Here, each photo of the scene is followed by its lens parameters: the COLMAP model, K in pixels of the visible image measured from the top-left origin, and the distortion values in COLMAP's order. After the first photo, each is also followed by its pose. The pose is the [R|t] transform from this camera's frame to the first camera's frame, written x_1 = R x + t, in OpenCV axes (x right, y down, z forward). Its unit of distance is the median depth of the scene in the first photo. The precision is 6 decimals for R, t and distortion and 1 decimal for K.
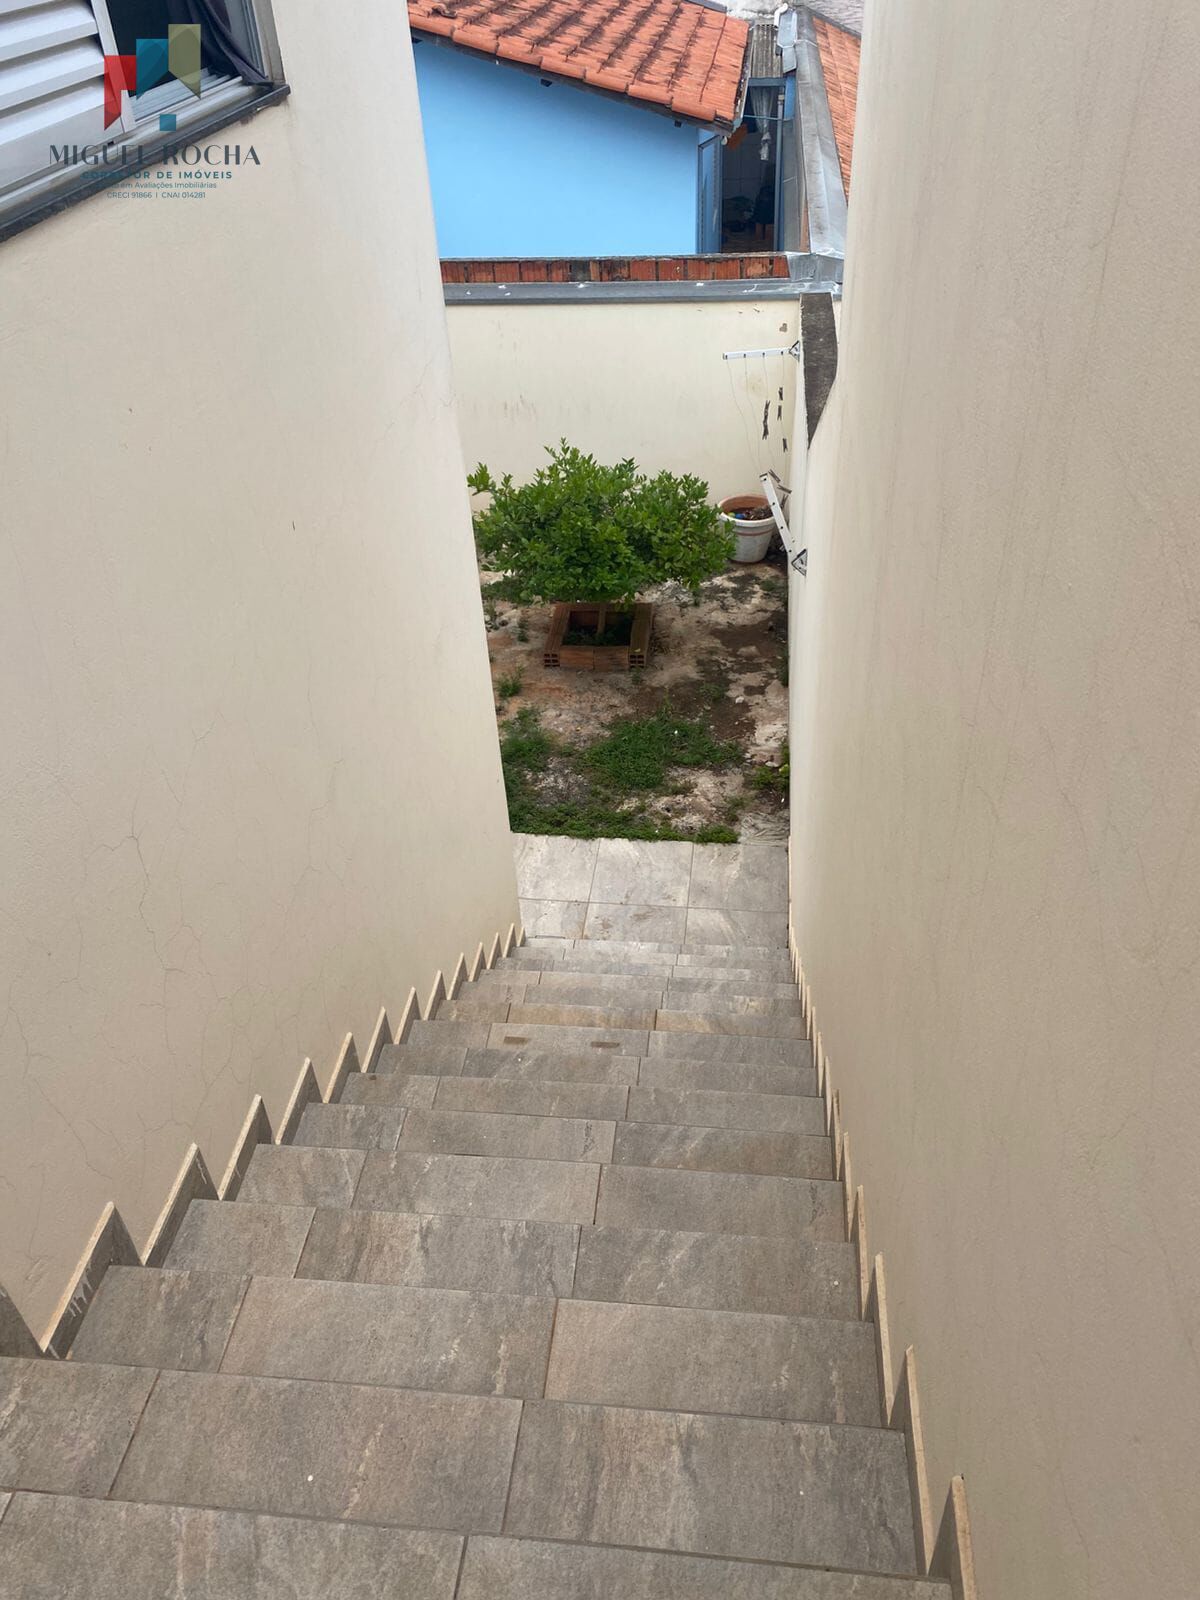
lens RADIAL K [[1229.1, 0, 600.0], [0, 1229.1, 800.0], [0, 0, 1]] dist [0.075934, -0.095879]
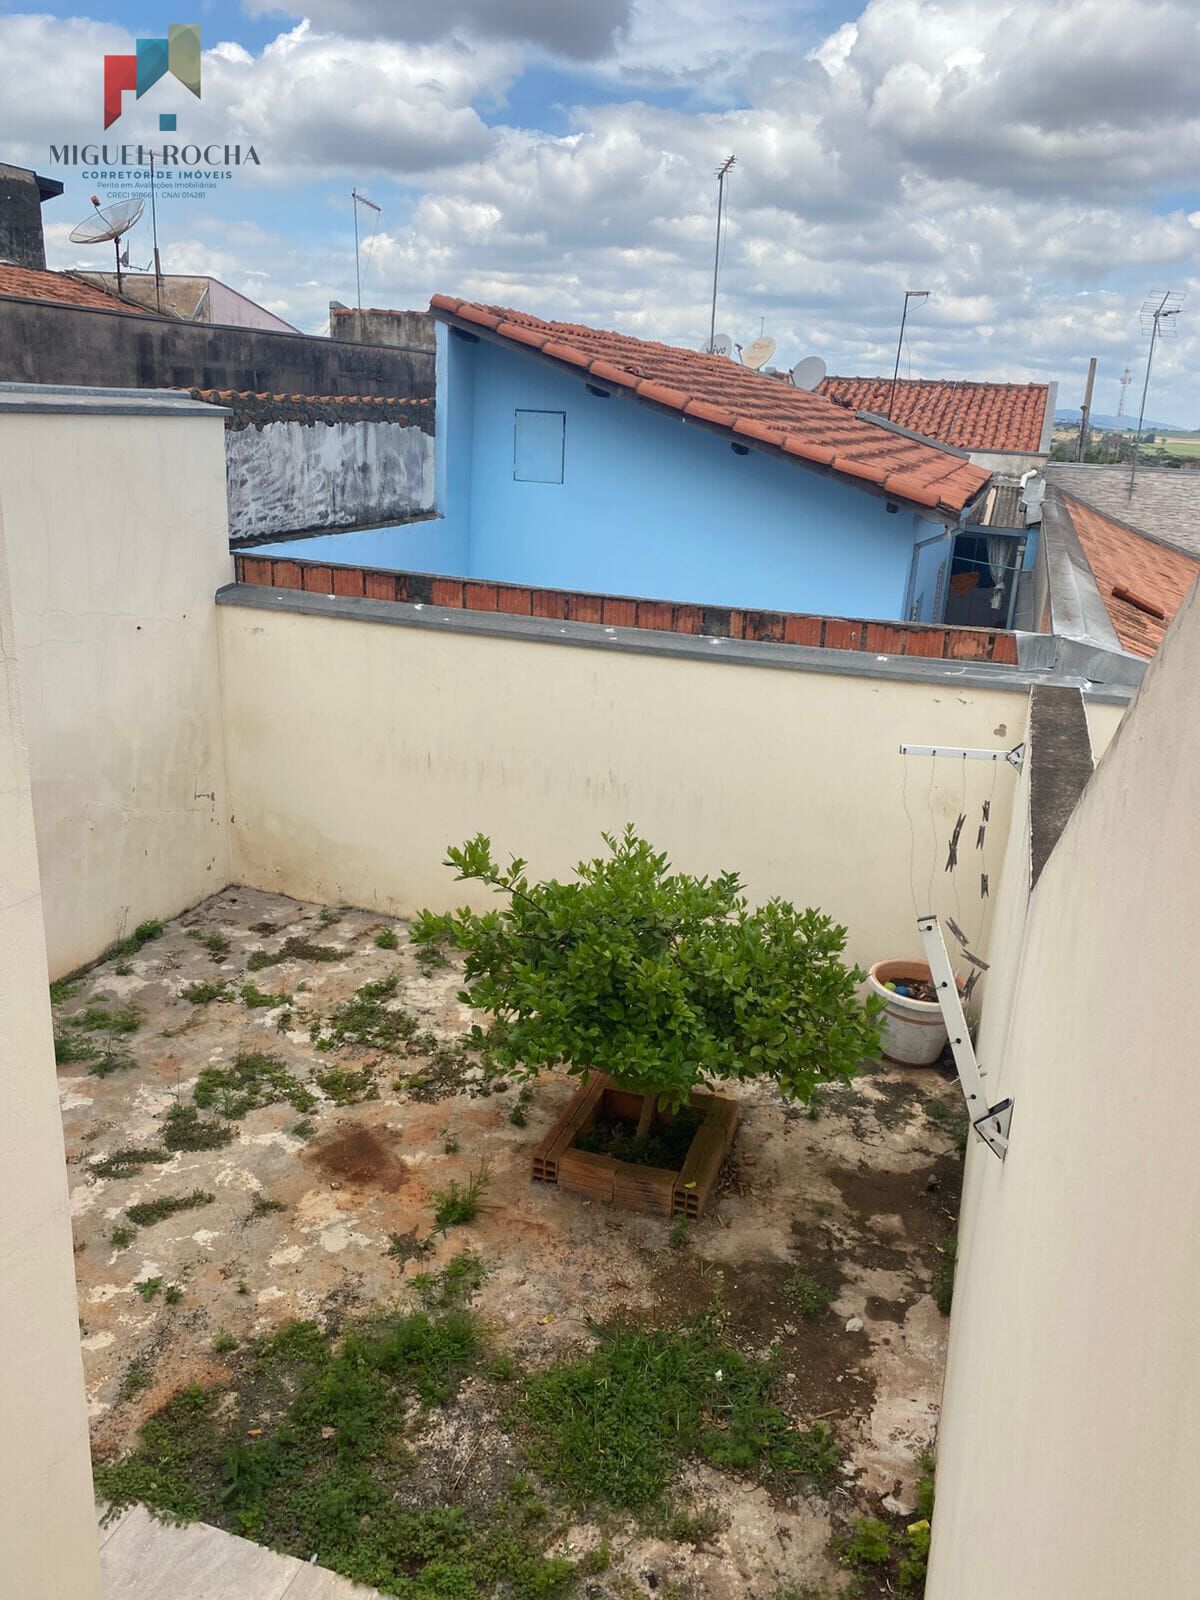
lens RADIAL K [[1229.1, 0, 600.0], [0, 1229.1, 800.0], [0, 0, 1]] dist [0.075934, -0.095879]
pose [[0.973274, 0.153183, -0.171094, 0.061893], [-0.201818, 0.926032, -0.318959, -0.096087], [0.109580, 0.344964, 0.932198, 0.394747]]
